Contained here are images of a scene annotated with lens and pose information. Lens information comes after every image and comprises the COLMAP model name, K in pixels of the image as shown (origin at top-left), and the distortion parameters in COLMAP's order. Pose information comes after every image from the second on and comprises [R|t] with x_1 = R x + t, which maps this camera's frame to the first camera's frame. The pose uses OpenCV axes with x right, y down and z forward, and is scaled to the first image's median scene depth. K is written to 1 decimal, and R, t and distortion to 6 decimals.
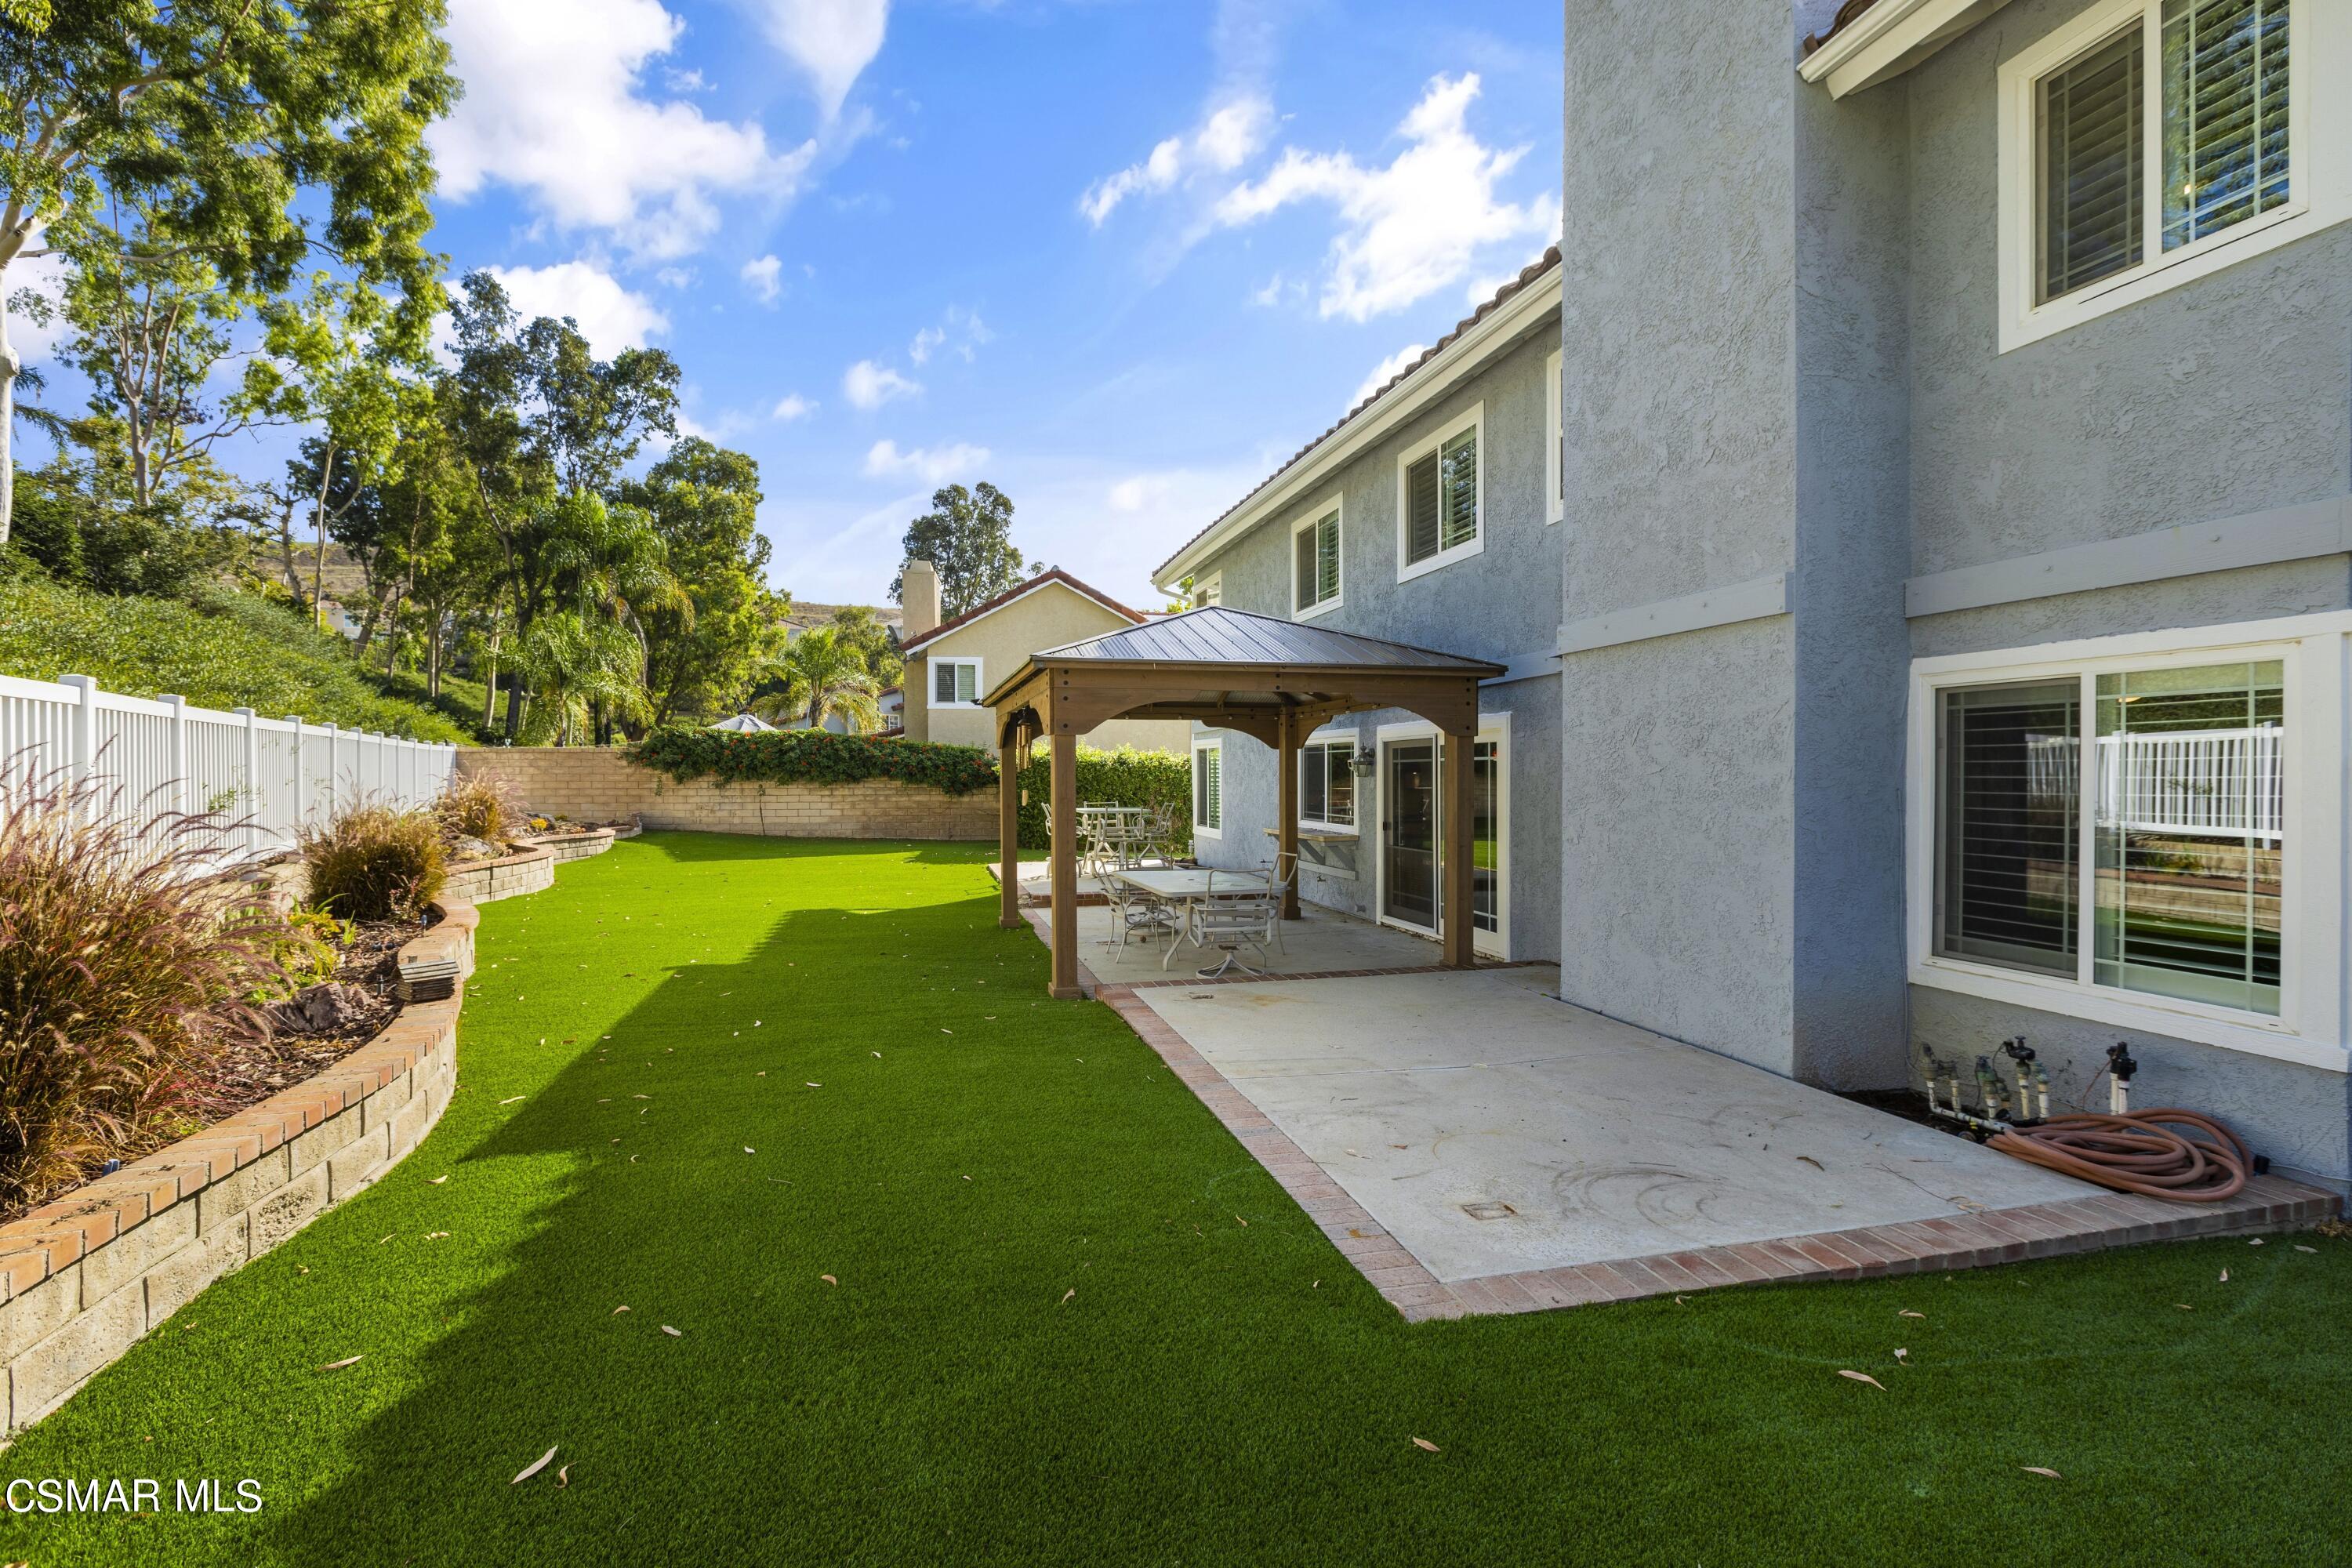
lens RADIAL K [[1028.4, 0, 1177.2], [0, 1028.4, 783.7], [0, 0, 1]] dist [0.003411, 0.000721]
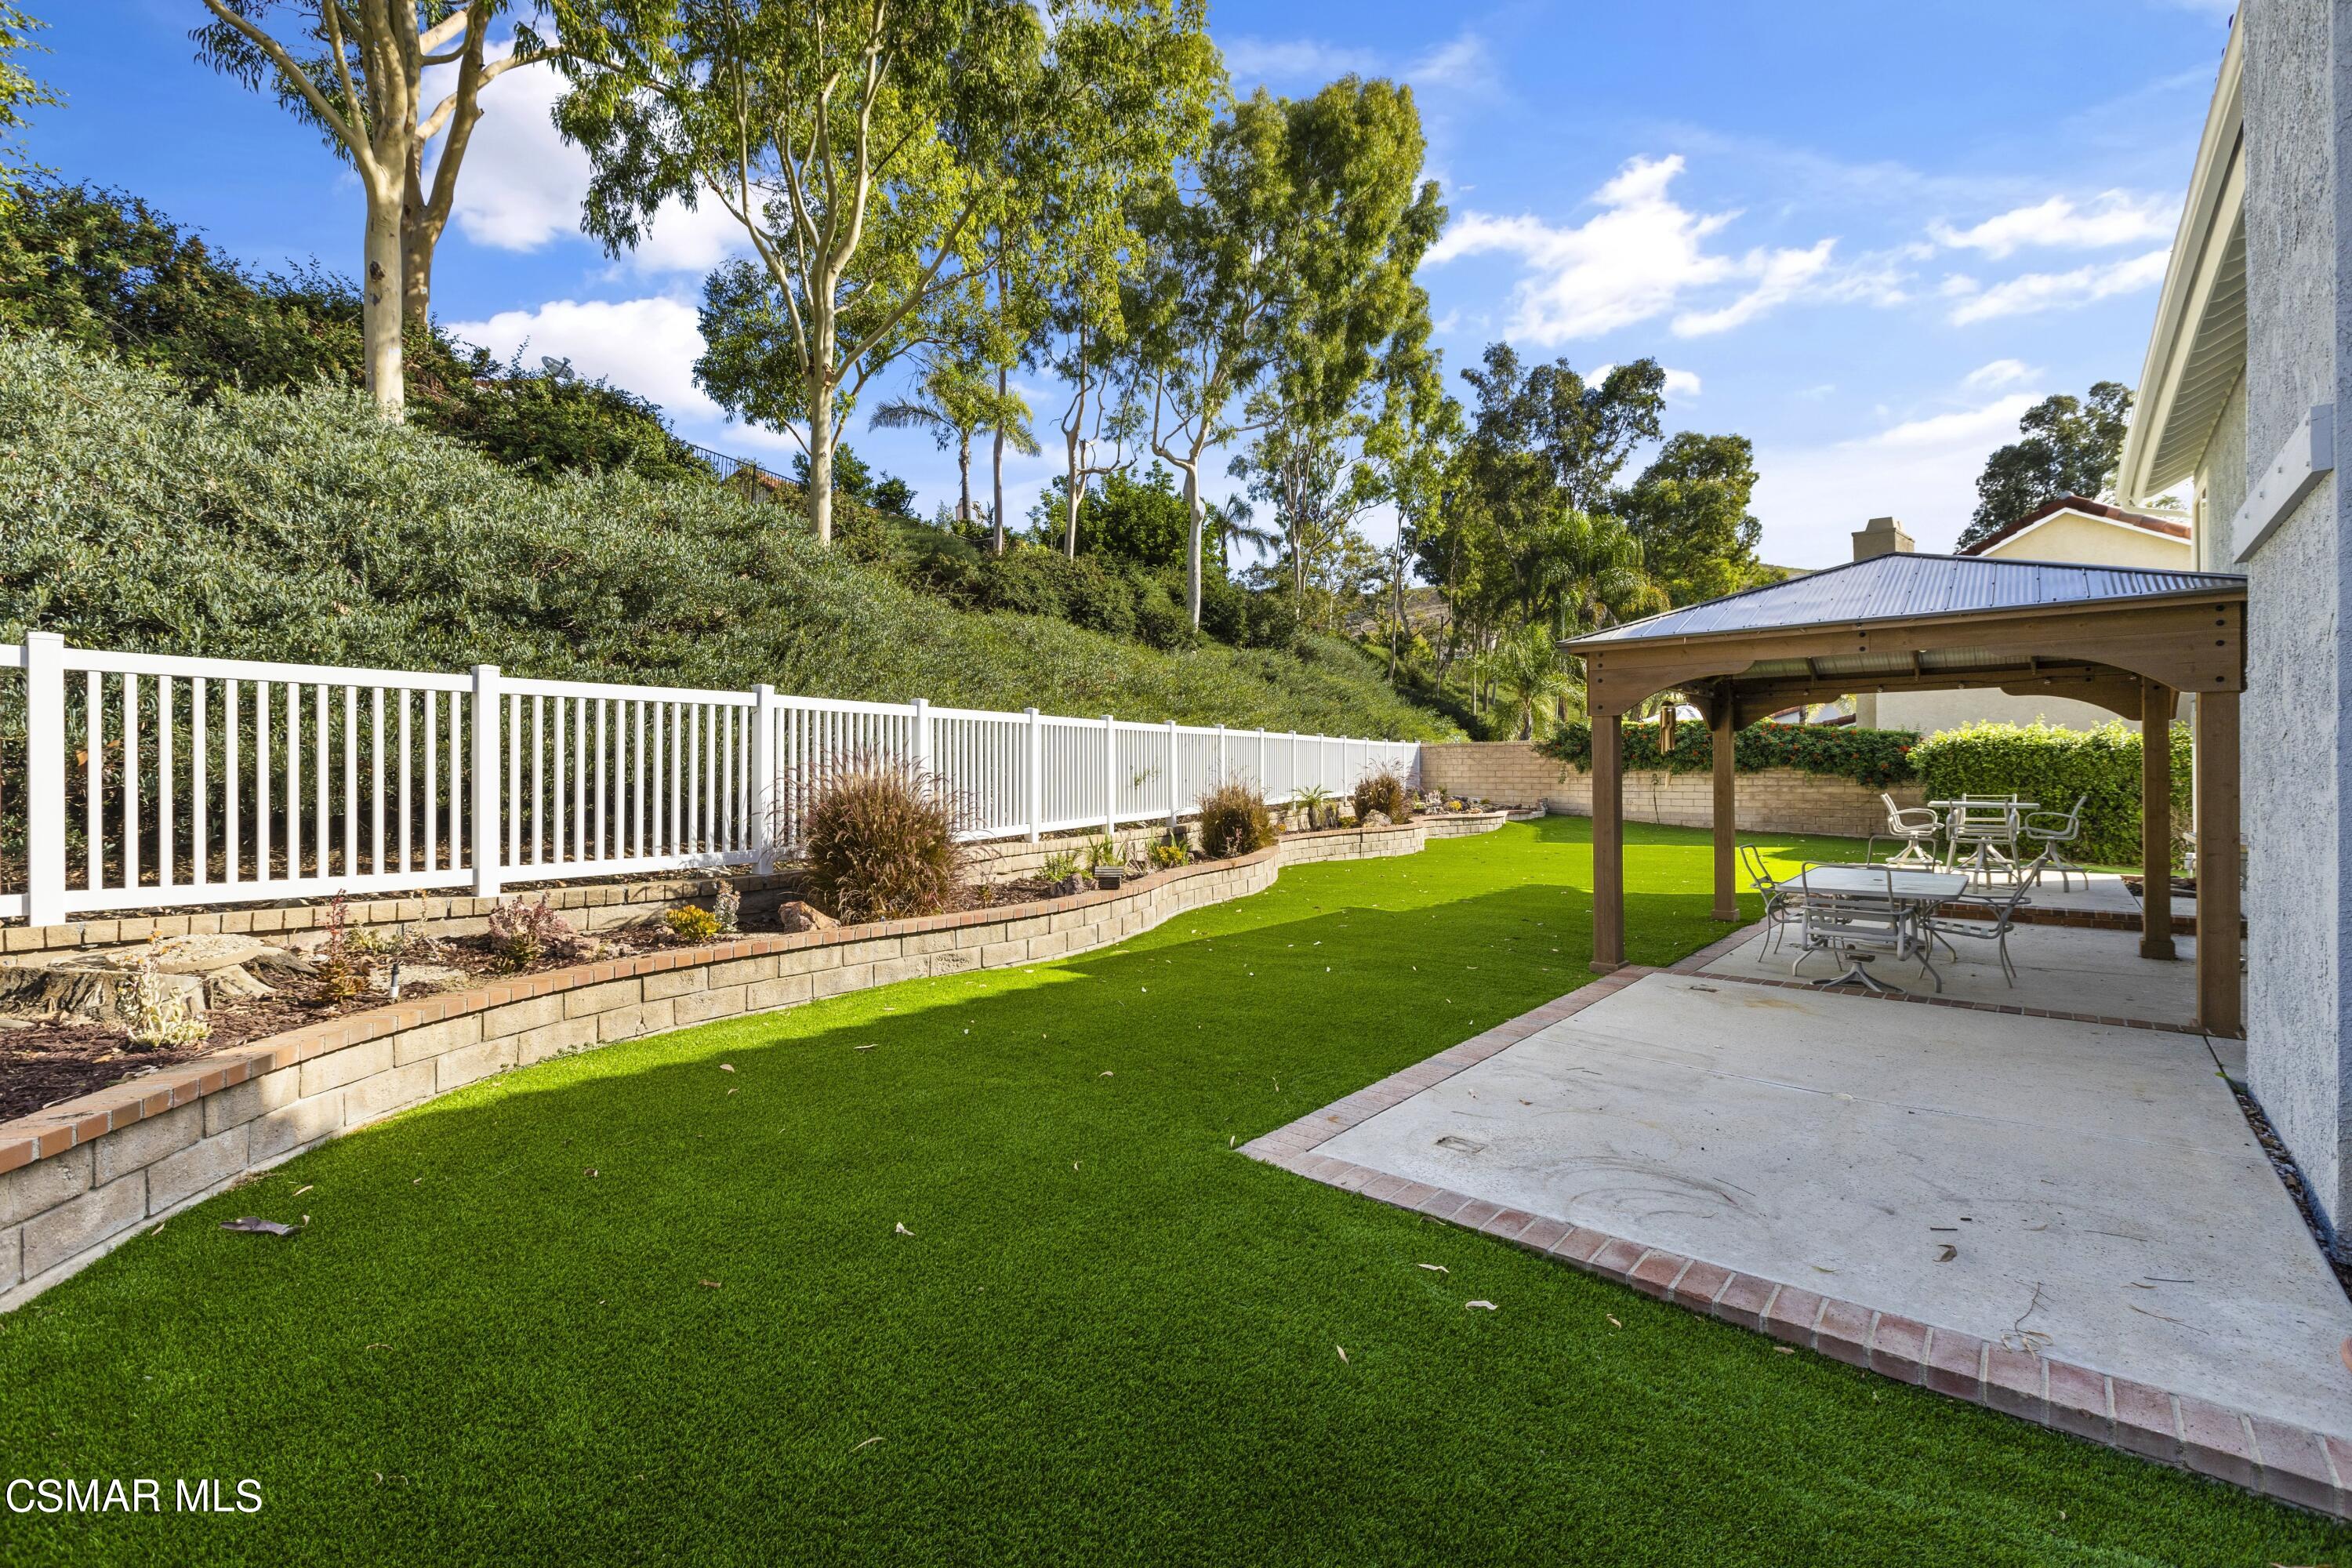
lens RADIAL K [[1028.4, 0, 1182.5], [0, 1028.4, 773.4], [0, 0, 1]] dist [0.003411, 0.000721]
pose [[0.592016, 0.002860, -0.805921, 0.139529], [-0.005894, 0.999982, -0.000781, 0.003921], [0.805905, 0.005212, 0.592022, 0.017314]]
